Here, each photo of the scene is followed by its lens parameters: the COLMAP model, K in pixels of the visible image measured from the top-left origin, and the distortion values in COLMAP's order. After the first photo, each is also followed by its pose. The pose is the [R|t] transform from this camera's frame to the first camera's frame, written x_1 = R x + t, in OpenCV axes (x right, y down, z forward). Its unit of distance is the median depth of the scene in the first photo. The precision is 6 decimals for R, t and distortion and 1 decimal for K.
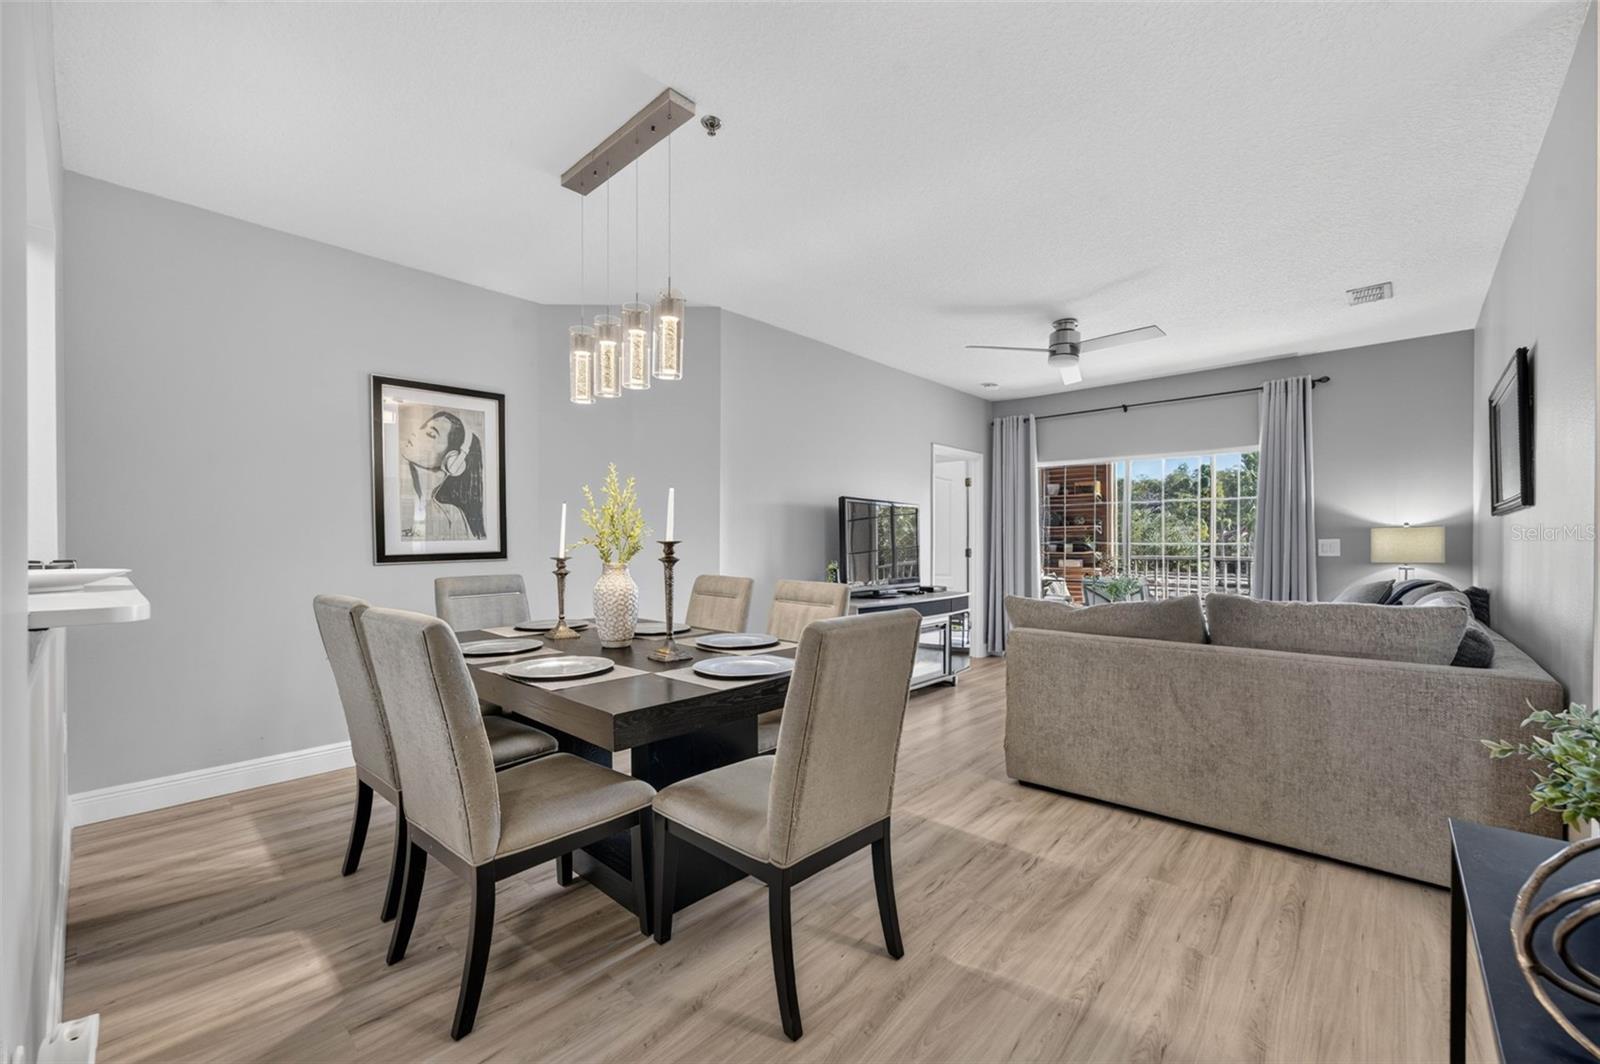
lens RADIAL K [[656.2, 0, 811.4], [0, 656.2, 545.4], [0, 0, 1]] dist [0.000140, 0.000117]
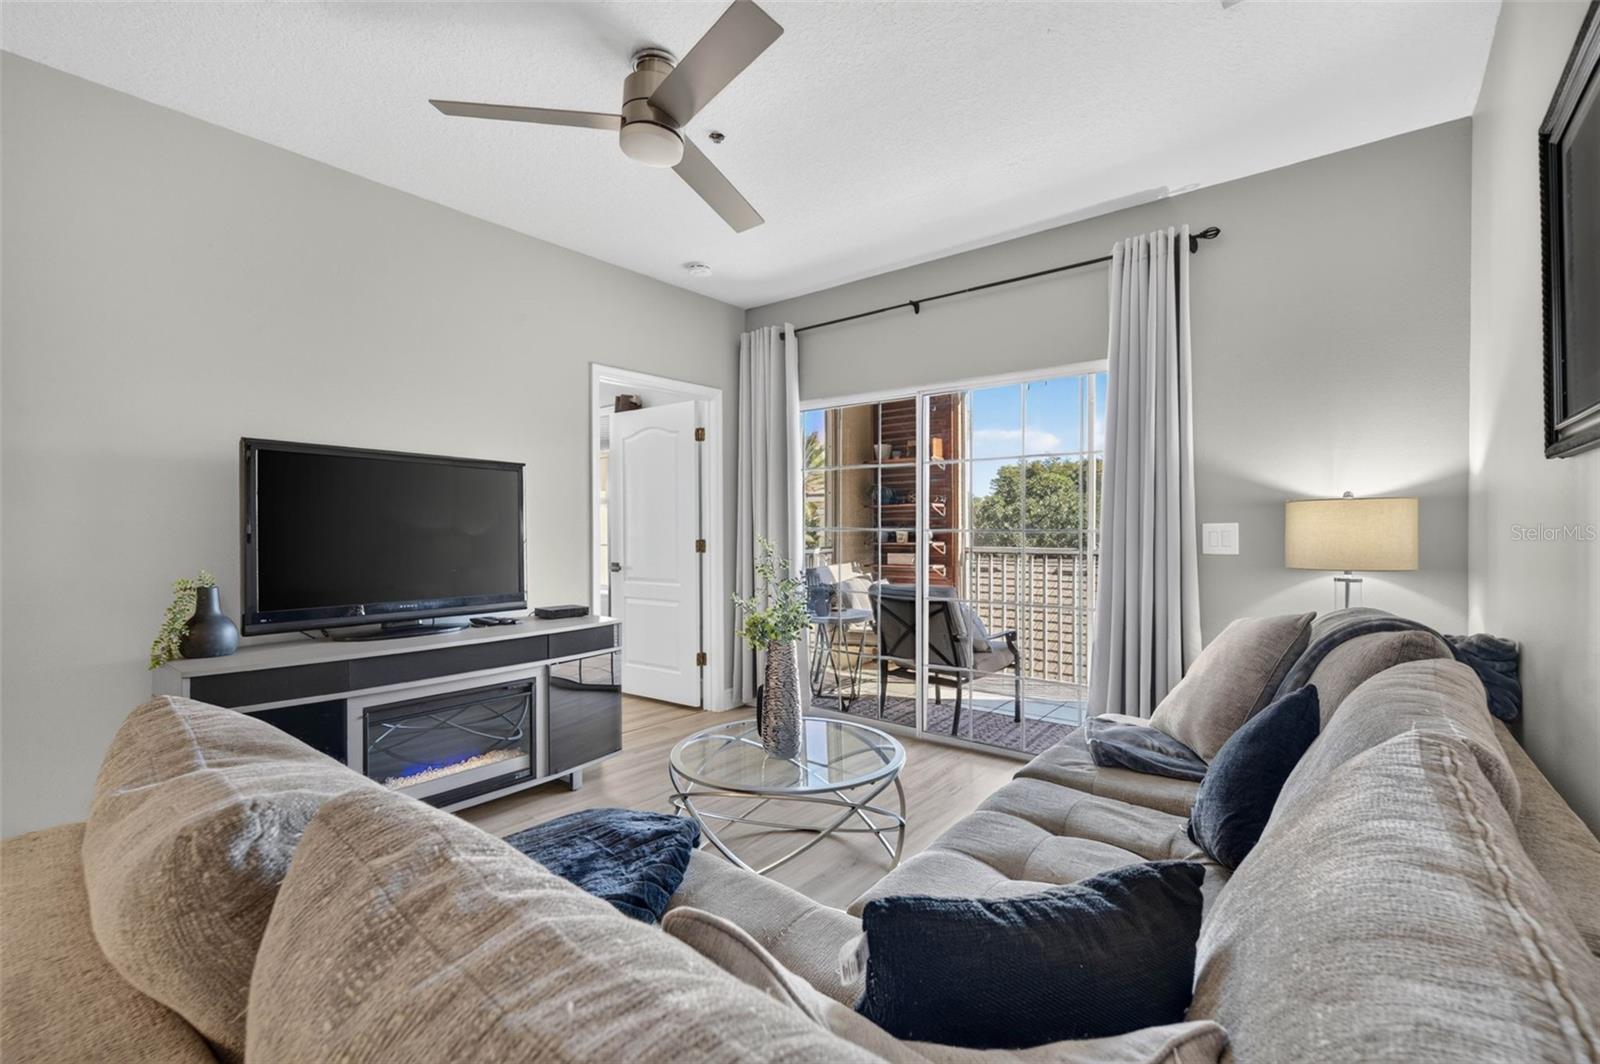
lens RADIAL K [[718.7, 0, 792.2], [0, 718.7, 532.6], [0, 0, 1]] dist [-0.002983, -0.000060]
pose [[0.998481, -0.000966, 0.055093, 0.394108], [0.000887, 0.999999, 0.001458, -0.002859], [-0.055094, -0.001407, 0.998480, 0.413543]]
